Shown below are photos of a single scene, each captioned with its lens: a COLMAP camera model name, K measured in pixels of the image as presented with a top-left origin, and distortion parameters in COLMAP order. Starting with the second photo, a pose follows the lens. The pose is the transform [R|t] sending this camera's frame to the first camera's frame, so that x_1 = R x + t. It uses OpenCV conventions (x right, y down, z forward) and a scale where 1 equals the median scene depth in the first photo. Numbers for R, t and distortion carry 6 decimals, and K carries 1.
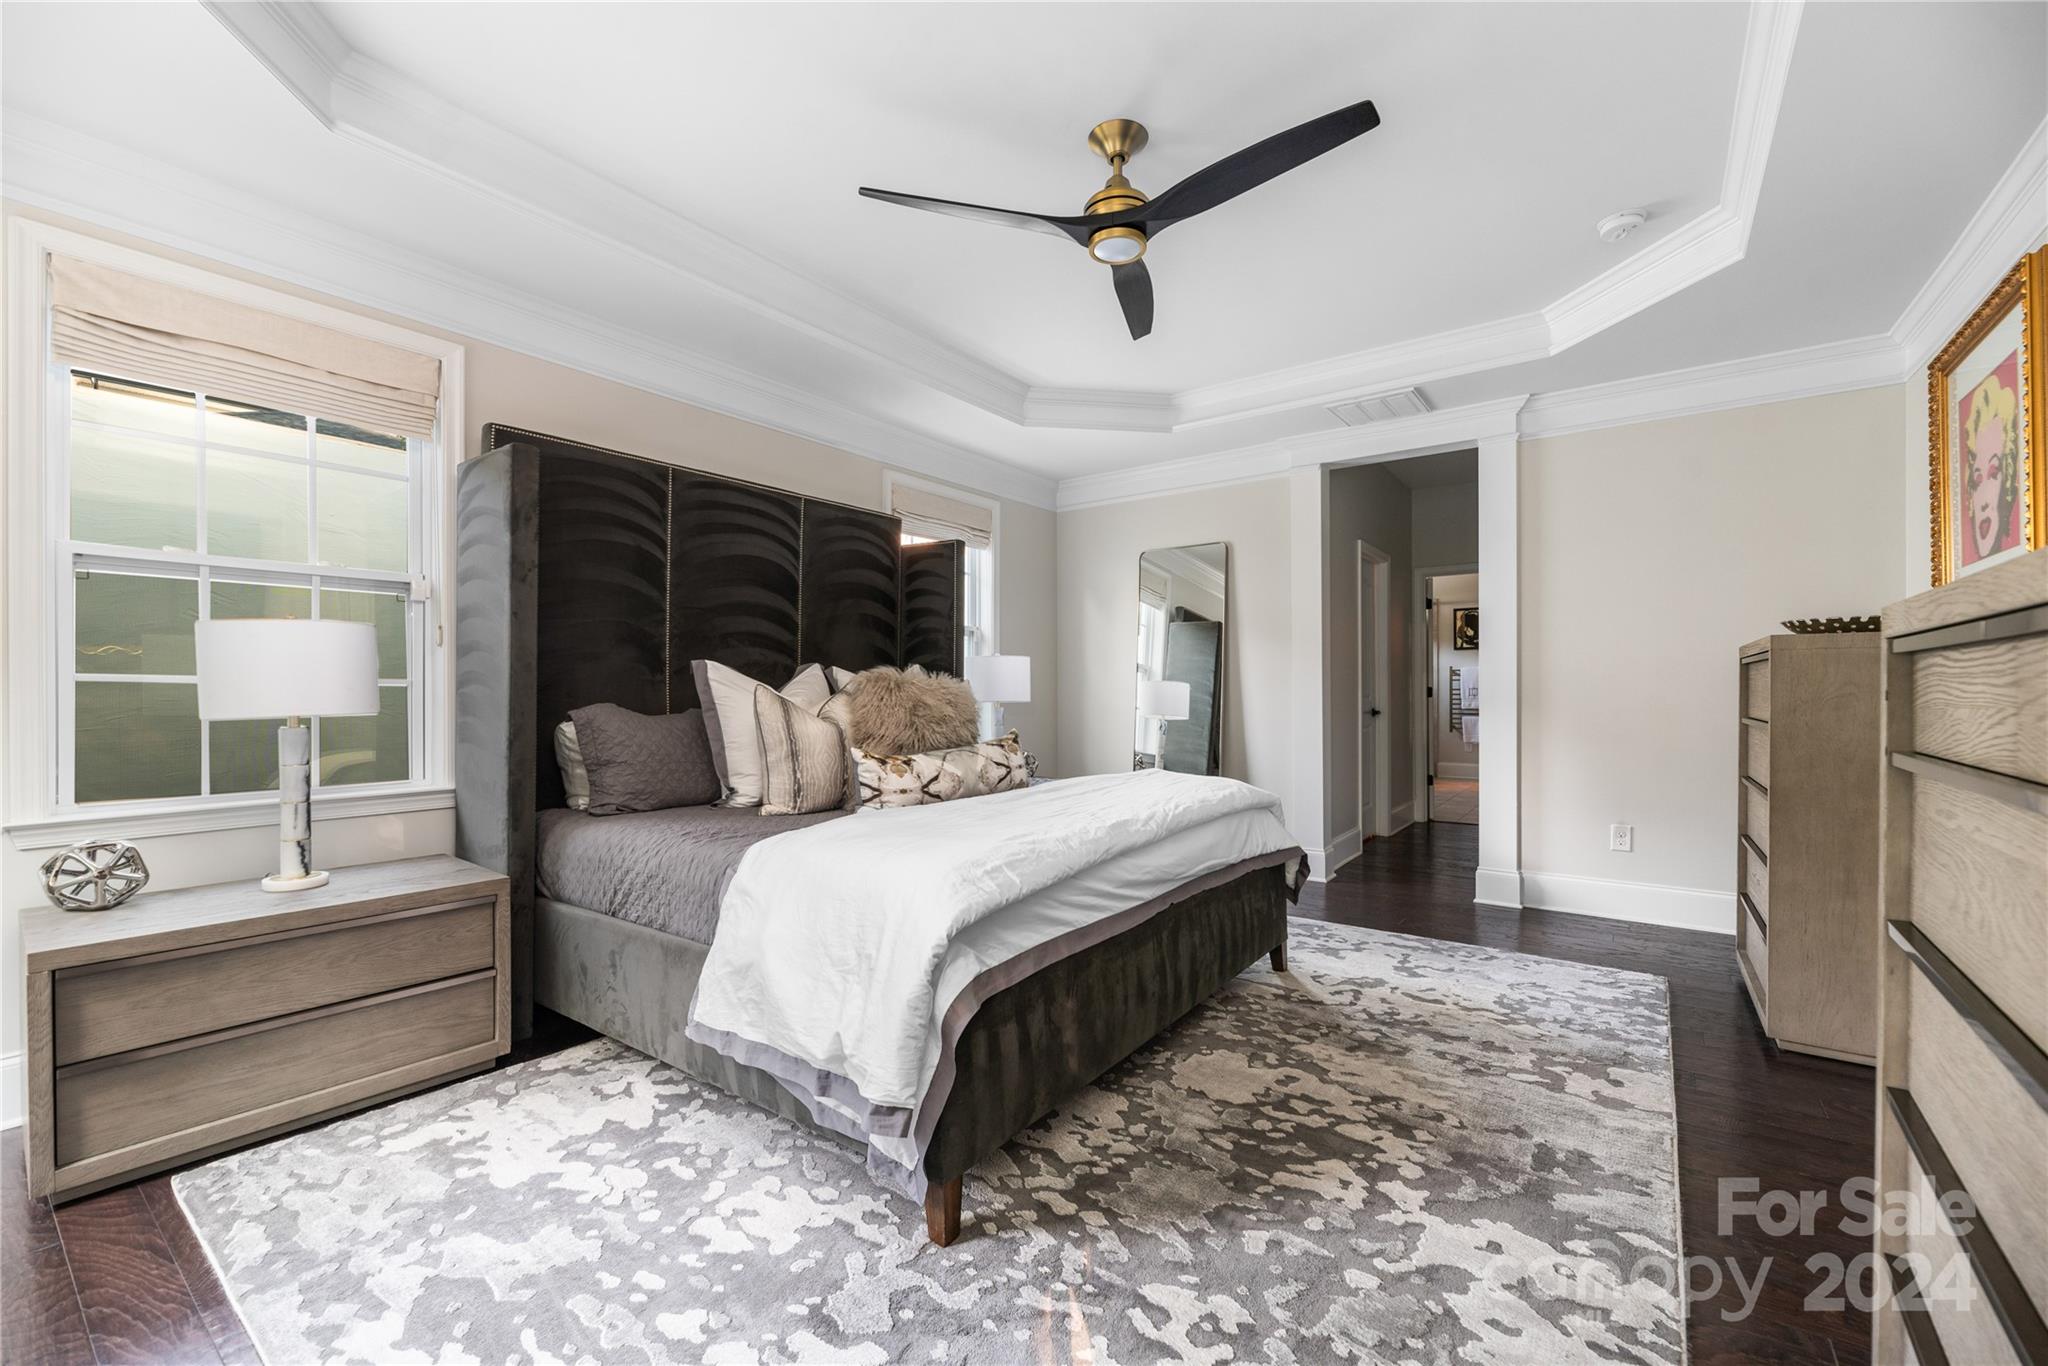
lens RADIAL K [[818.4, 0, 1037.7], [0, 818.4, 691.8], [0, 0, 1]] dist [-0.000775, -0.000177]
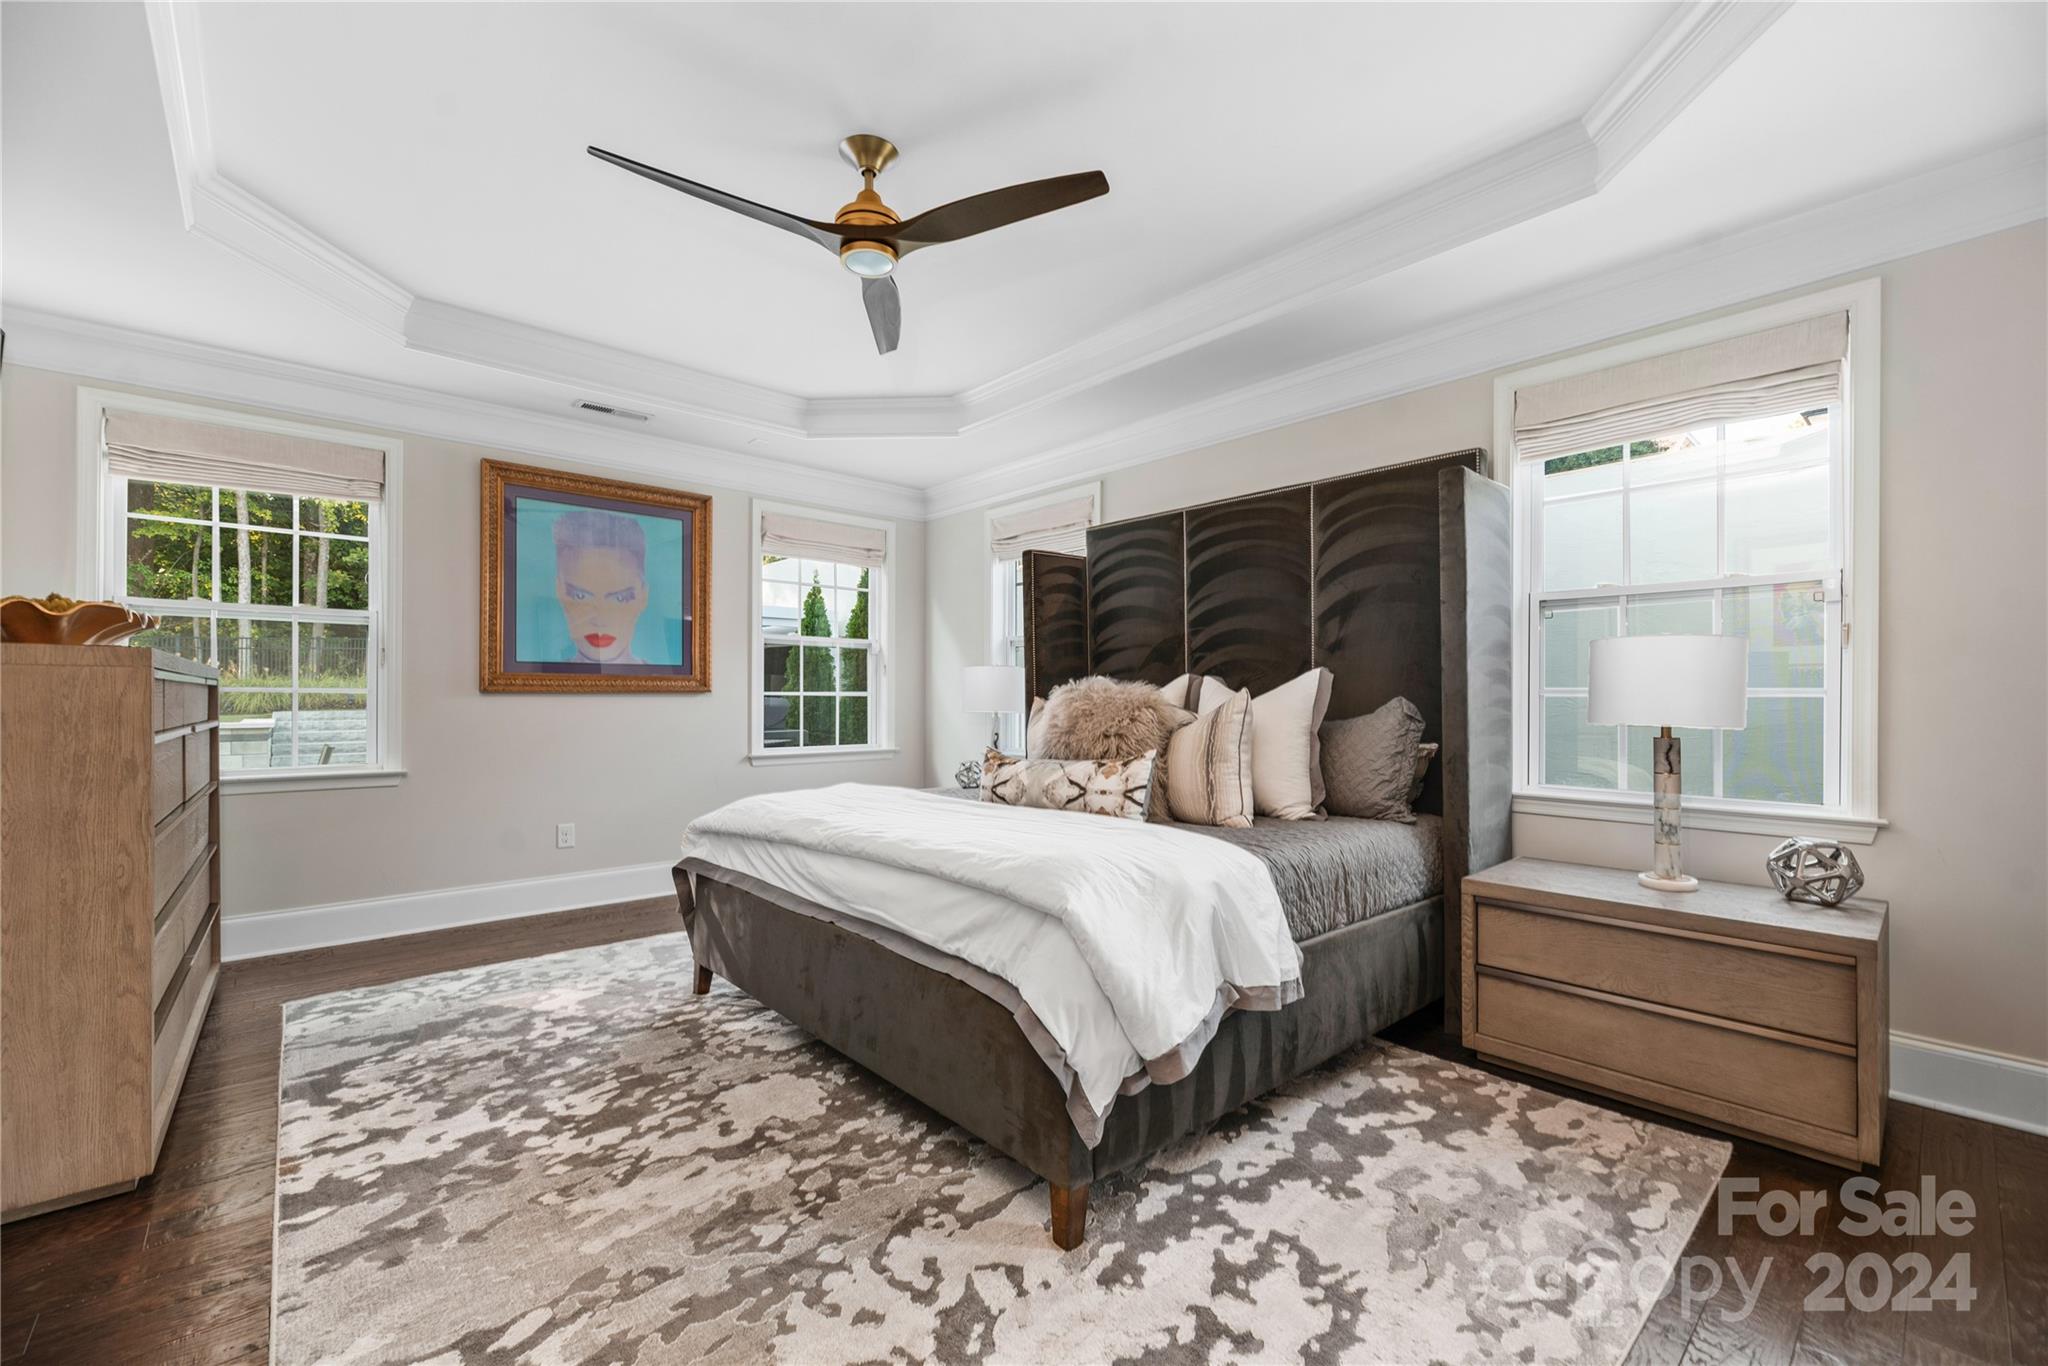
lens RADIAL K [[818.4, 0, 1005.1], [0, 818.4, 695.5], [0, 0, 1]] dist [-0.000775, -0.000177]
pose [[-0.207060, -0.007040, -0.978303, 1.129876], [-0.006458, 0.999962, -0.005829, -0.001984], [0.978307, 0.005111, -0.207098, 1.484649]]
